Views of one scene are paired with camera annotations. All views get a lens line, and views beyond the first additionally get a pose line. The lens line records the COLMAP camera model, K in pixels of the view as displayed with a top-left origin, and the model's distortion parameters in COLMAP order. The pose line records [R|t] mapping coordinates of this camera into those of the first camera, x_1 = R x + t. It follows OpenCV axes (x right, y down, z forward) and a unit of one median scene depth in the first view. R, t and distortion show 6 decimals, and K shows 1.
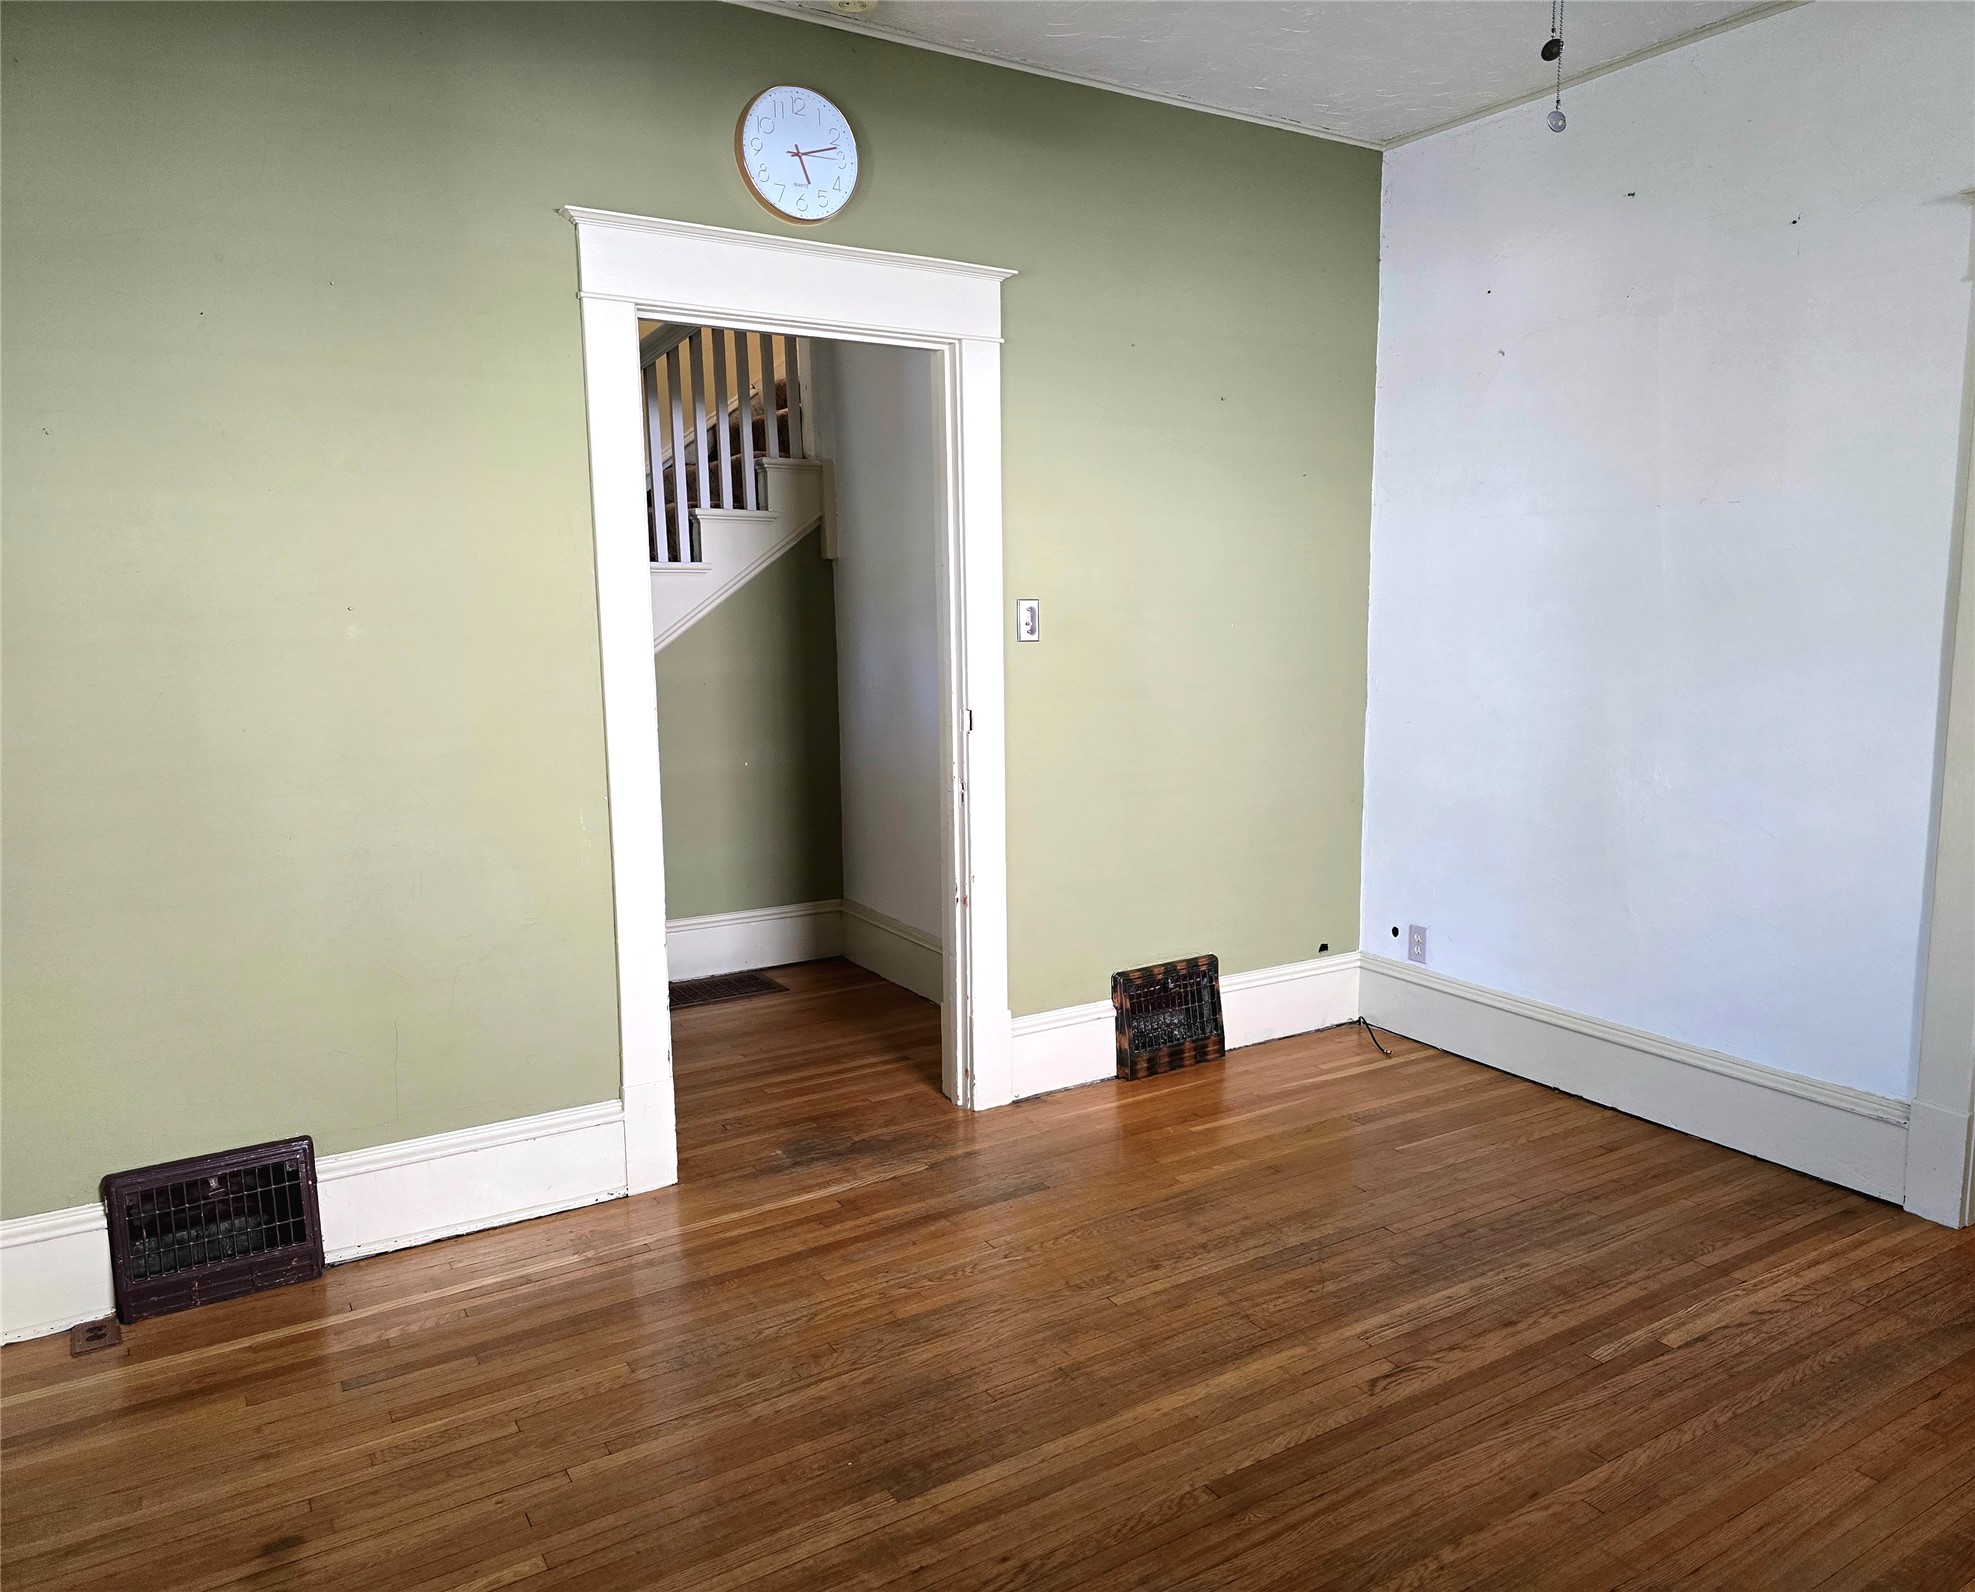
lens RADIAL K [[1460.9, 0, 987.5], [0, 1460.9, 796.0], [0, 0, 1]] dist [0.008873, -0.000347]
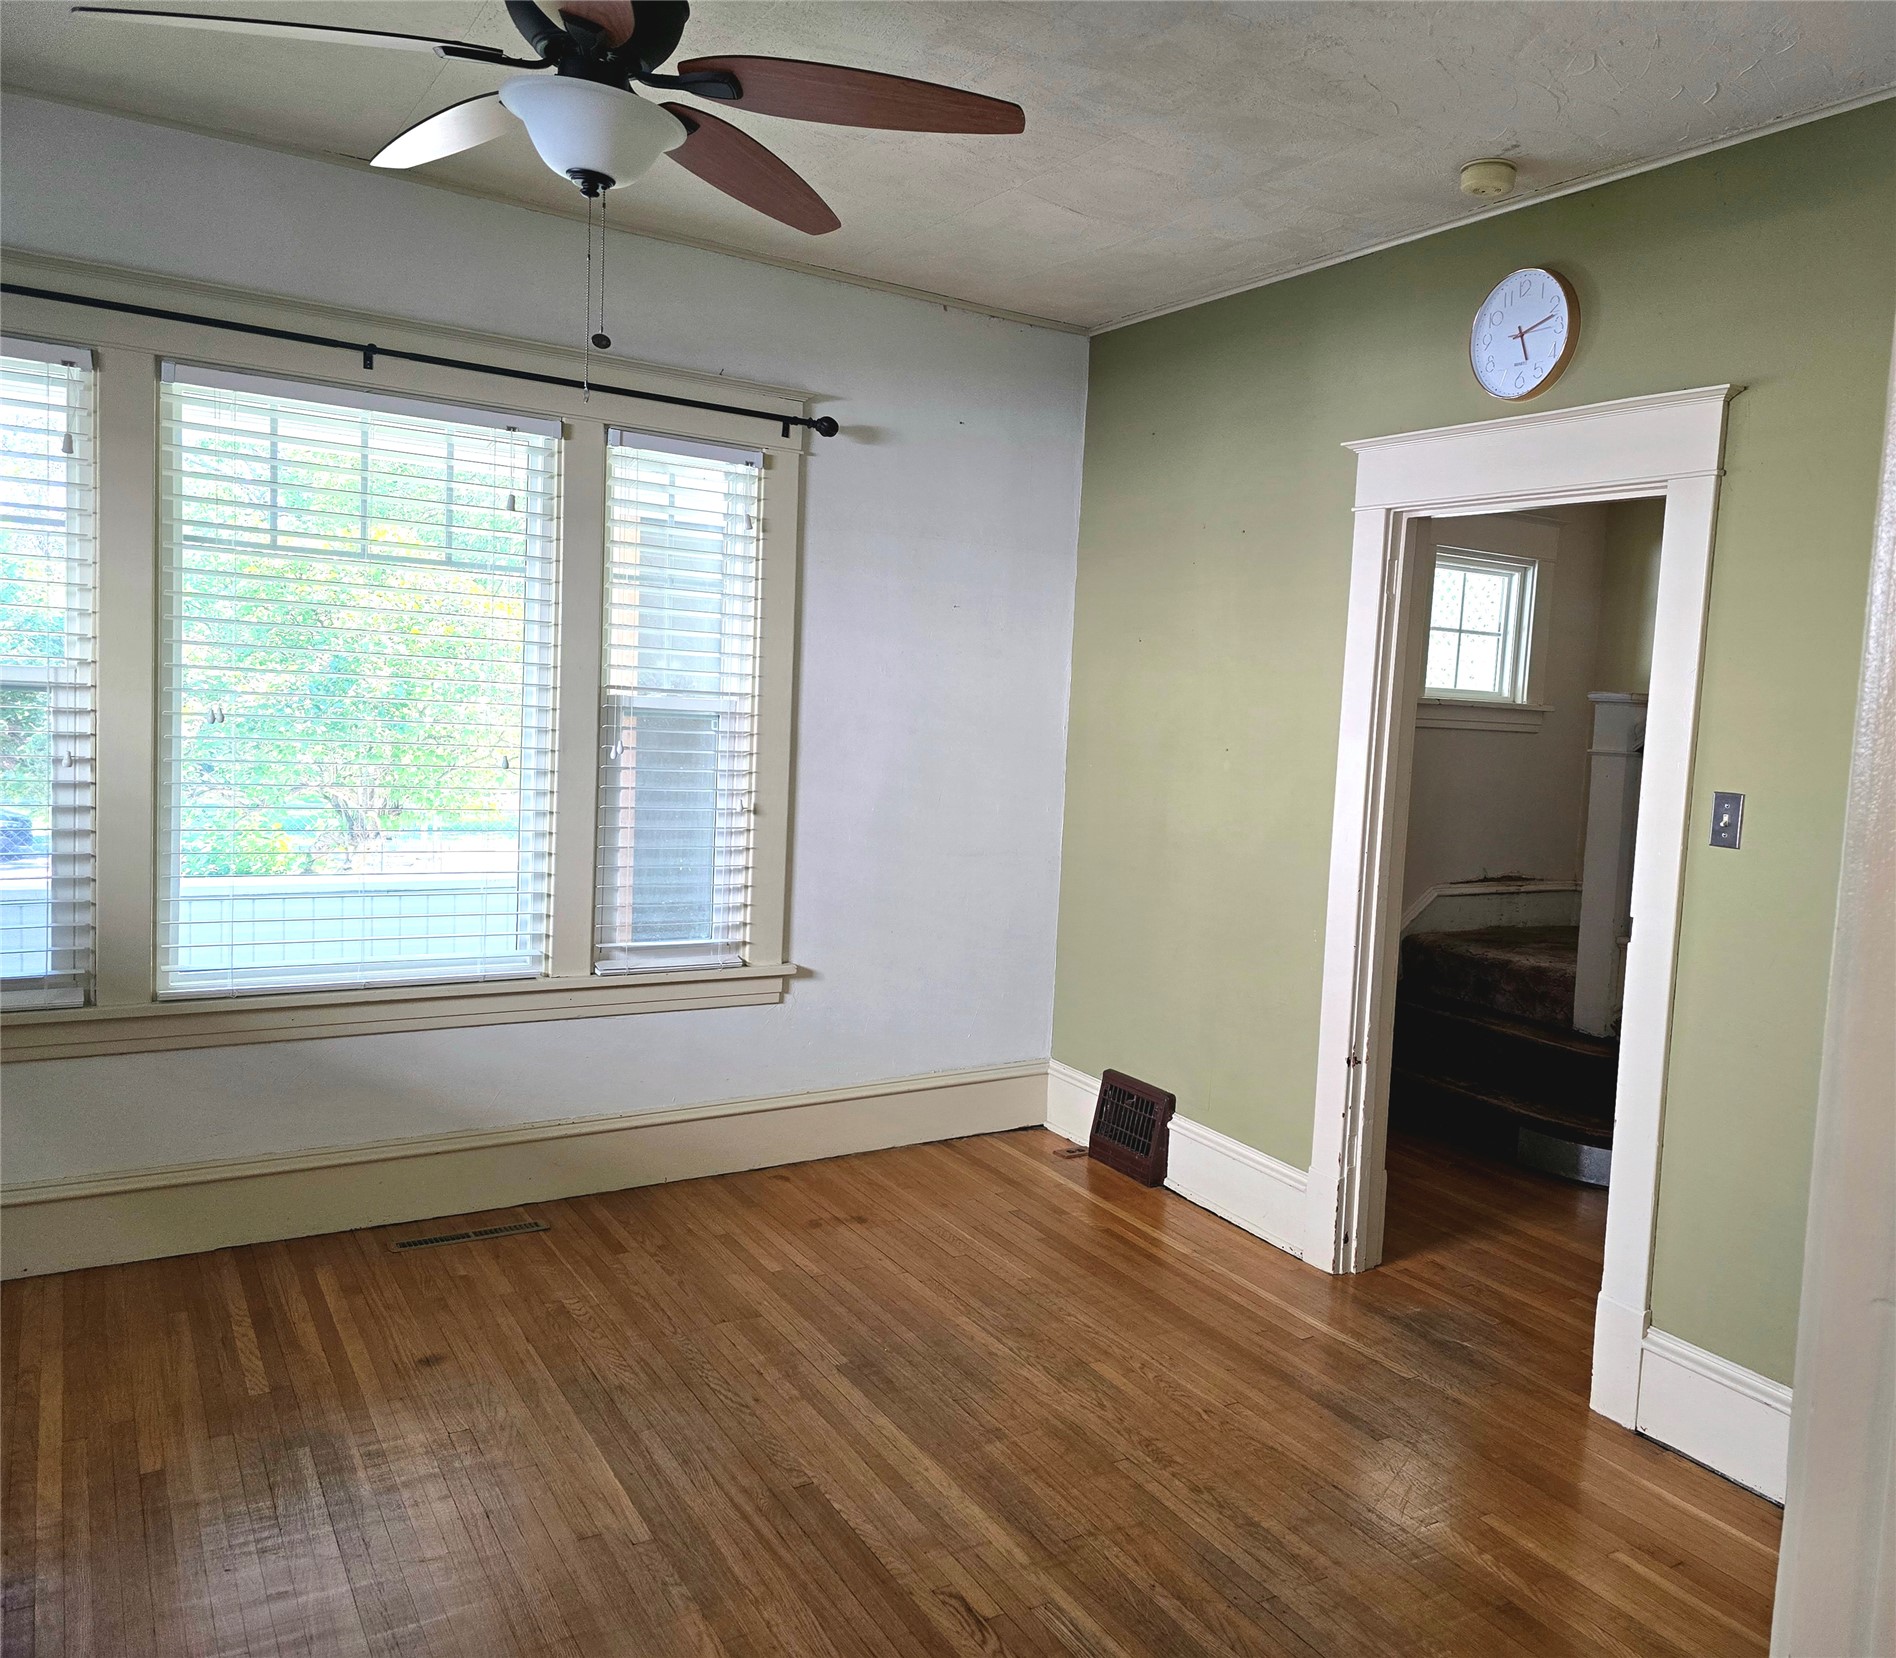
lens RADIAL K [[1486.5, 0, 1143.8], [0, 1486.5, 816.2], [0, 0, 1]] dist [0.055934, -0.053079]
pose [[0.051342, 0.096293, -0.994028, 1.035178], [-0.202814, 0.975605, 0.084033, -0.168445], [0.977870, 0.197288, 0.069619, 0.836716]]
